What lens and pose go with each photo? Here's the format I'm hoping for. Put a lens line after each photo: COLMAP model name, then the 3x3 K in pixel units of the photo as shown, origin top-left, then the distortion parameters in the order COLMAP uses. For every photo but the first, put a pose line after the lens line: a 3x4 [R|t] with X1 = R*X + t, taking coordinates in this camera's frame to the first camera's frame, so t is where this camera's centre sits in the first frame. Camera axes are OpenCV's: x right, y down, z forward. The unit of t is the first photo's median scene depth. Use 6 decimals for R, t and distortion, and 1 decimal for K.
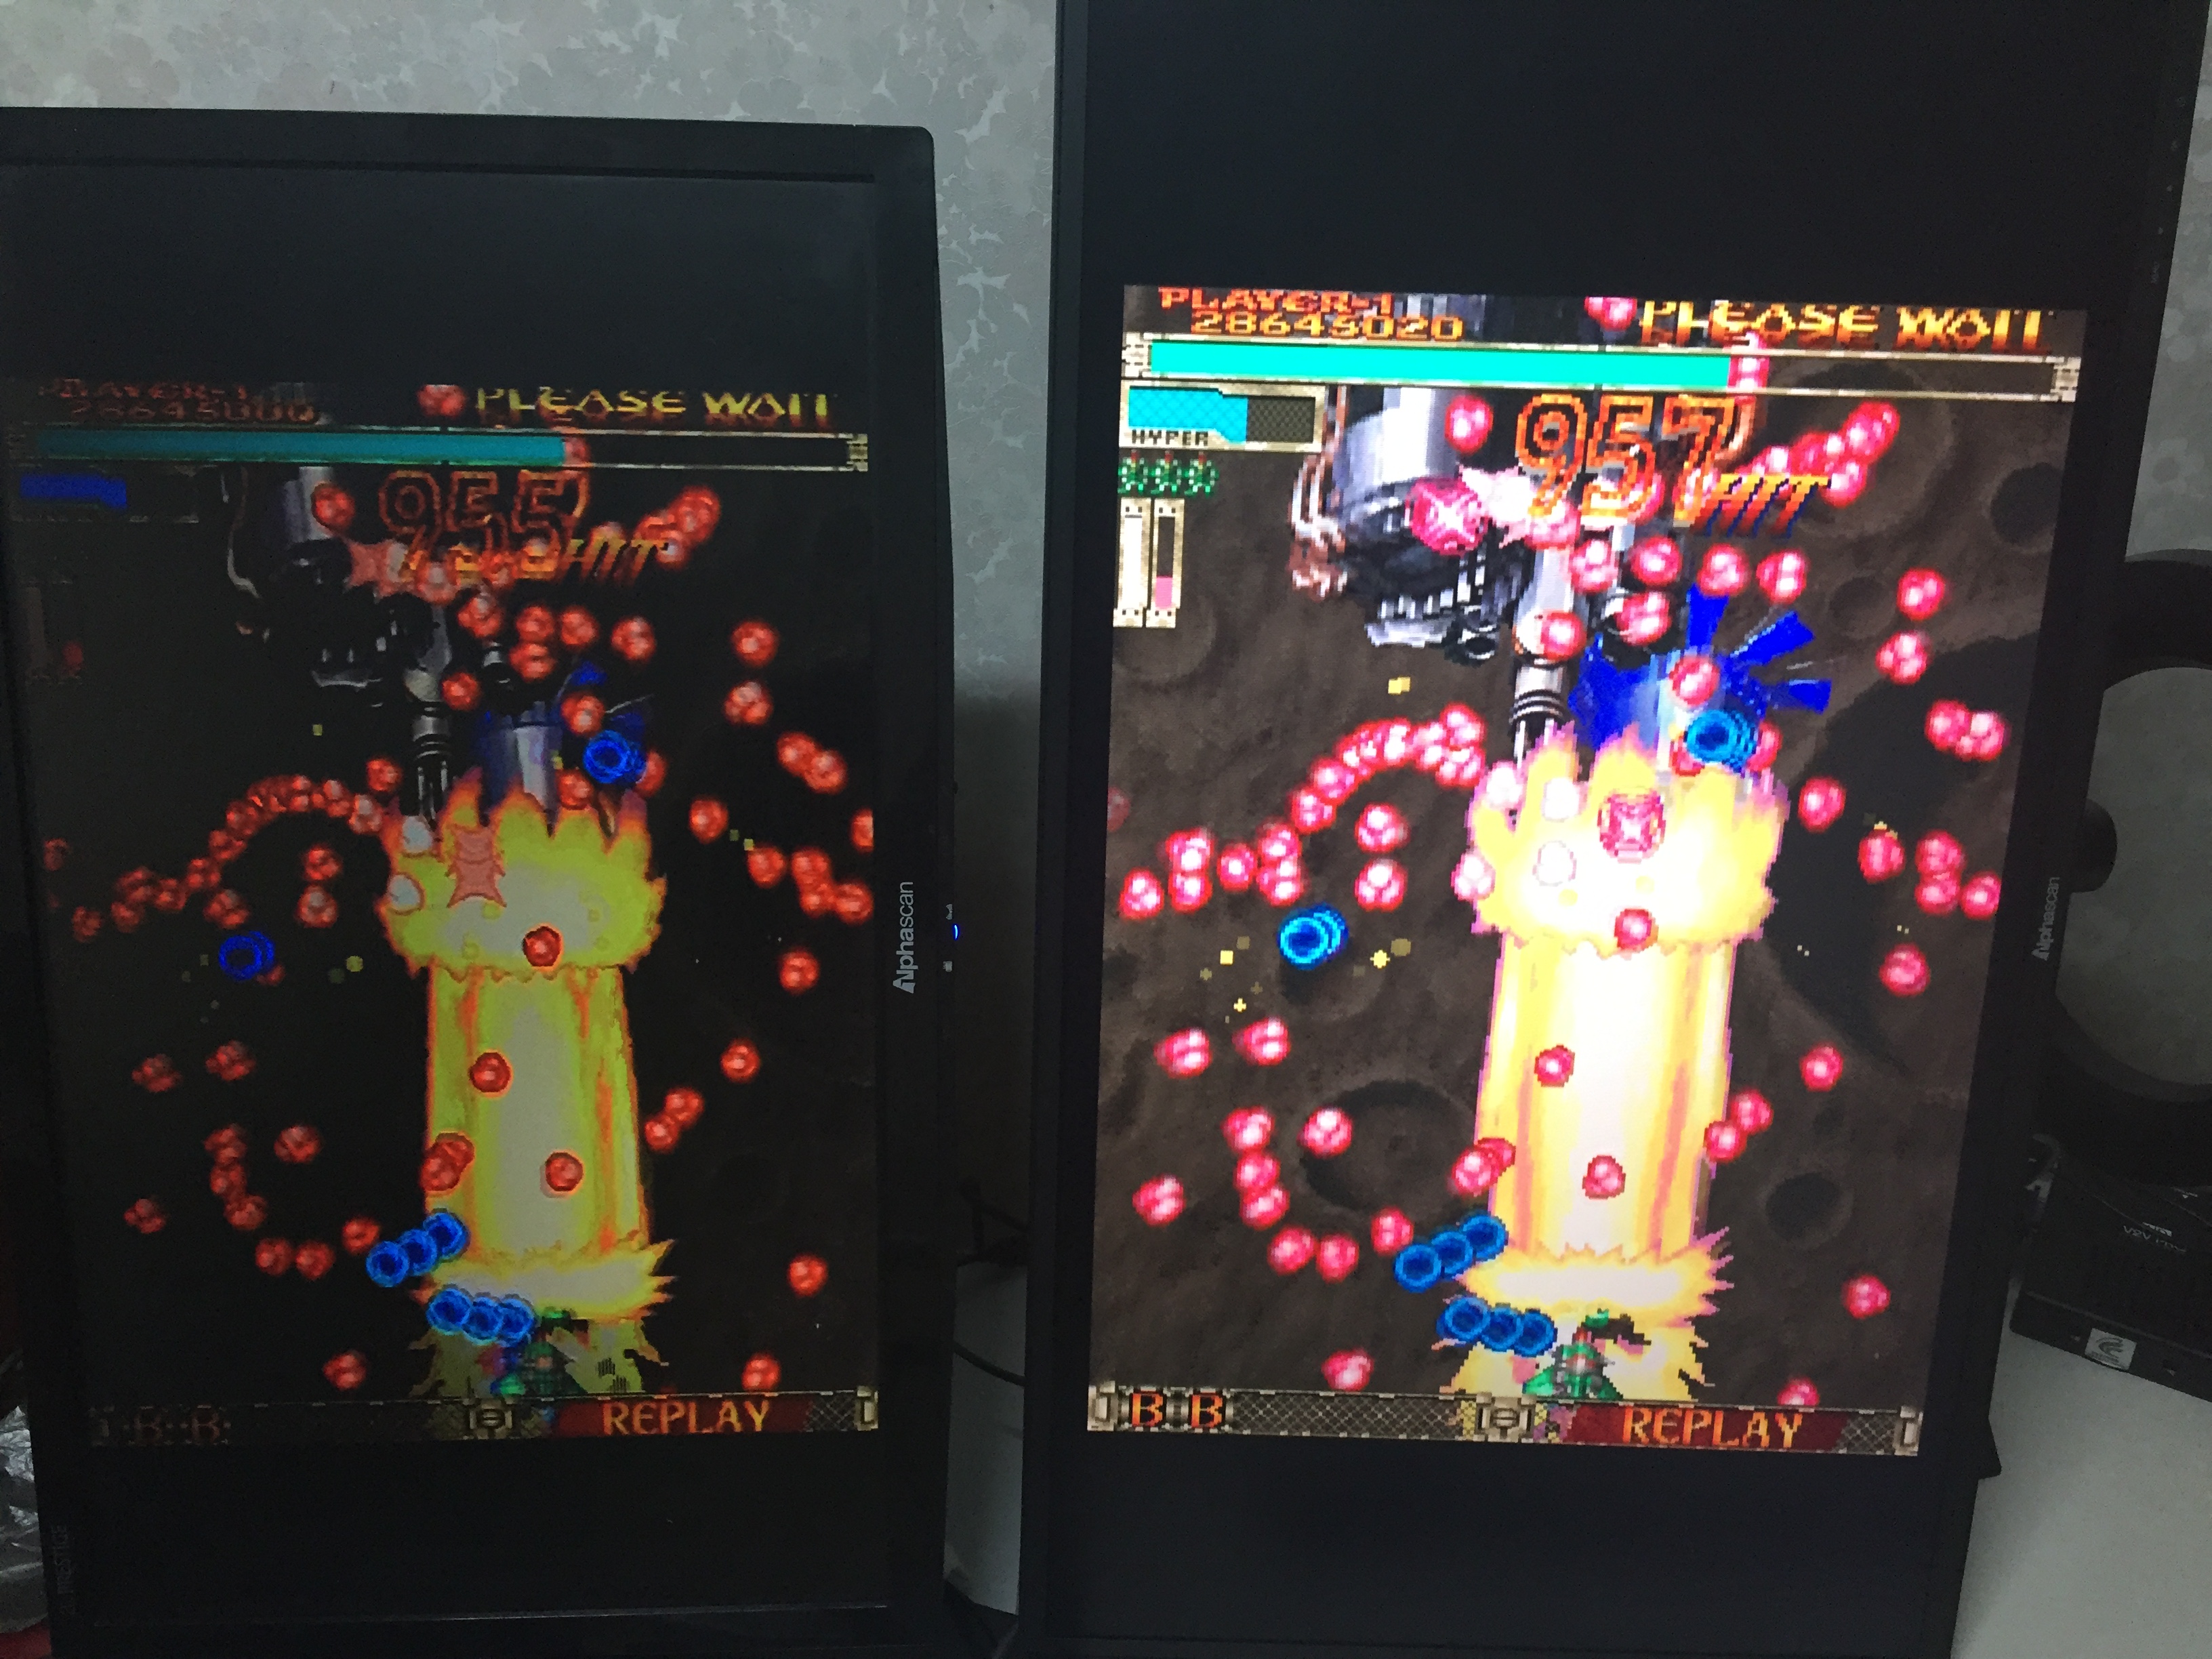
lens RADIAL K [[1934.2, 0, 1099.6], [0, 1934.2, 827.9], [0, 0, 1]] dist [0.068904, -0.081956]
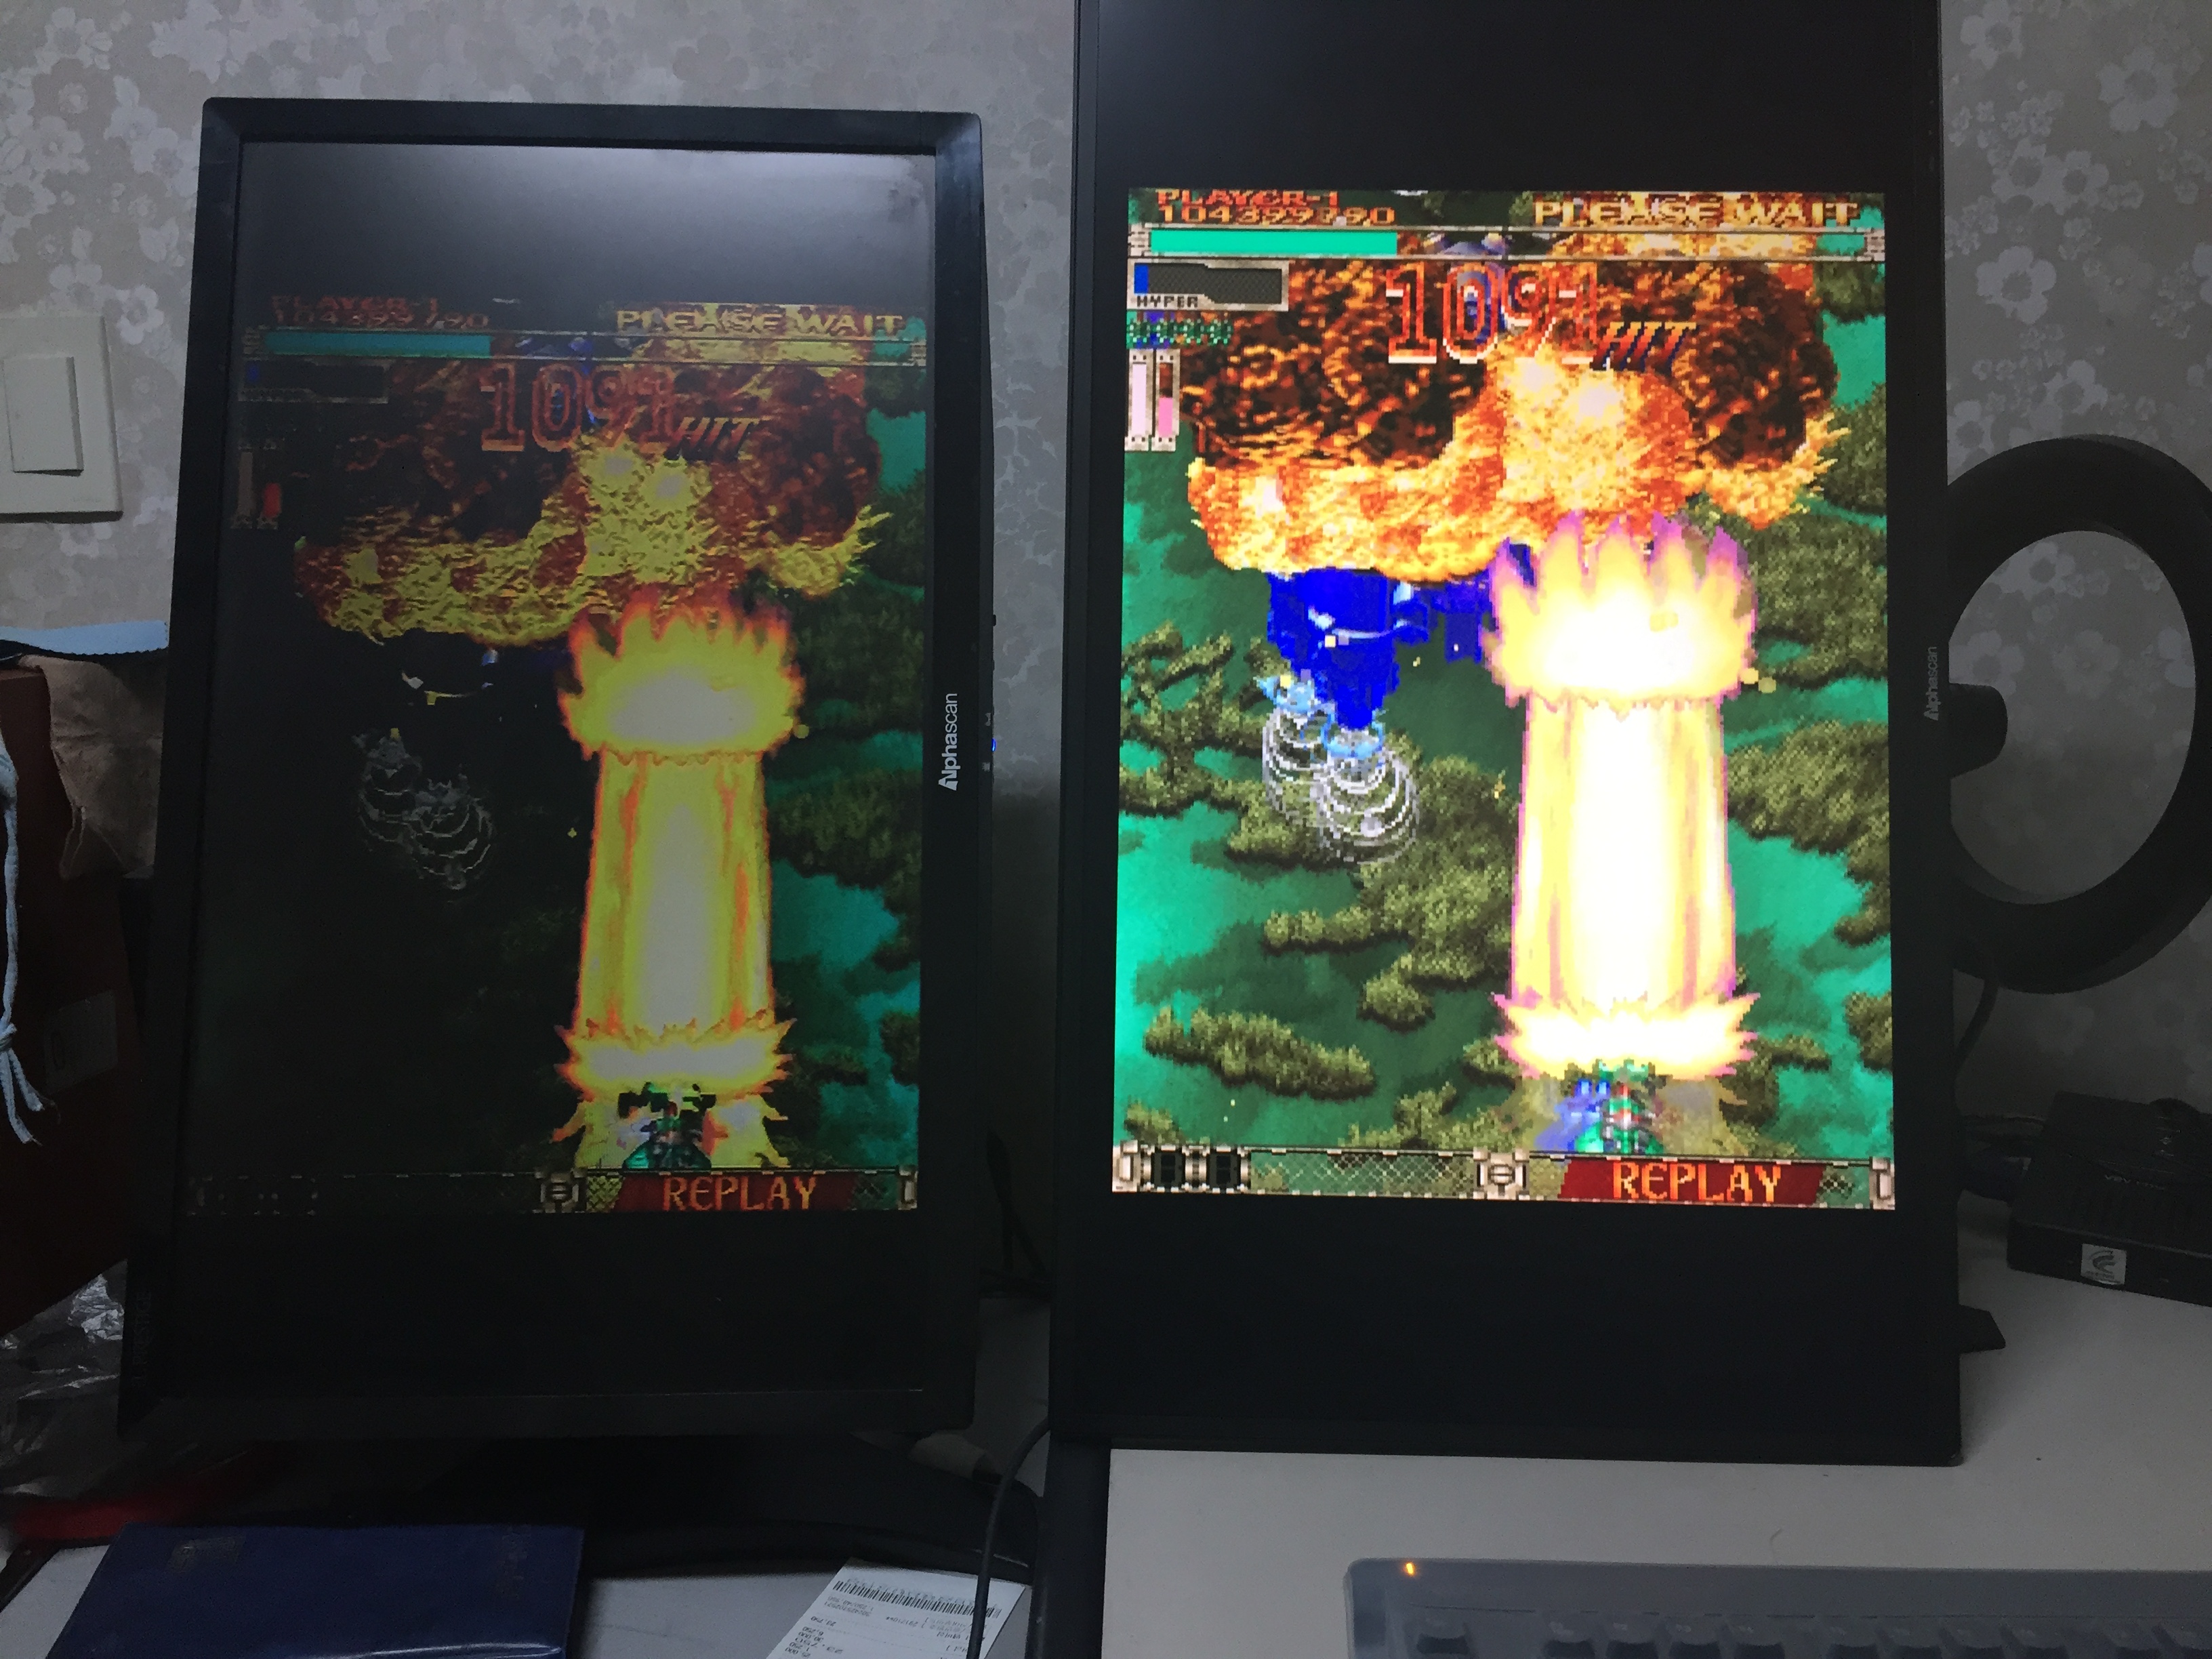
lens RADIAL K [[1934.2, 0, 1098.9], [0, 1934.2, 815.9], [0, 0, 1]] dist [0.068904, -0.081956]
pose [[0.999810, -0.014253, -0.013327, 0.003571], [0.009354, 0.949491, -0.313656, 0.461833], [0.017124, 0.313472, 0.949443, -0.082860]]
